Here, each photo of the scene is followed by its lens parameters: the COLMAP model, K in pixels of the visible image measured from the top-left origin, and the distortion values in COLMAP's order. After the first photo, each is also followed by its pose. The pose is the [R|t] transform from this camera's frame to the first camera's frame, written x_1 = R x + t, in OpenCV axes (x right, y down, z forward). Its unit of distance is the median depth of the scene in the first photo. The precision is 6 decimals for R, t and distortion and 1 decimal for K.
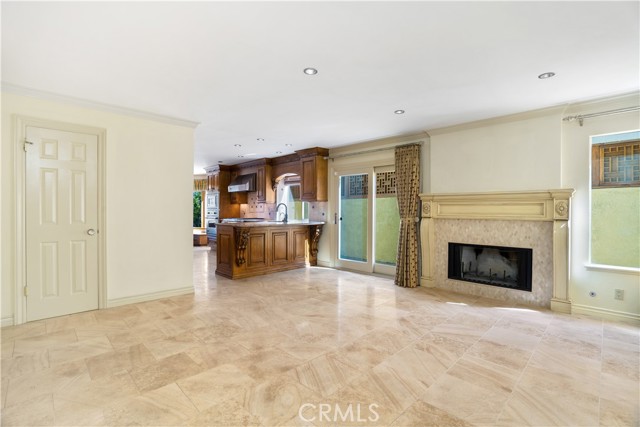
lens RADIAL K [[294.7, 0, 321.4], [0, 294.7, 216.6], [0, 0, 1]] dist [-0.030742, 0.005696]
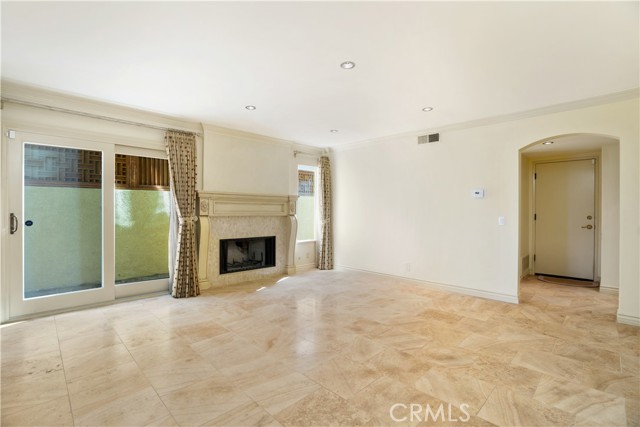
lens RADIAL K [[294.7, 0, 319.5], [0, 294.7, 209.4], [0, 0, 1]] dist [-0.030742, 0.005696]
pose [[0.001981, 0.002468, 0.999995, -0.744684], [0.012334, 0.999921, -0.002493, -0.013887], [-0.999922, 0.012339, 0.001950, 0.802739]]
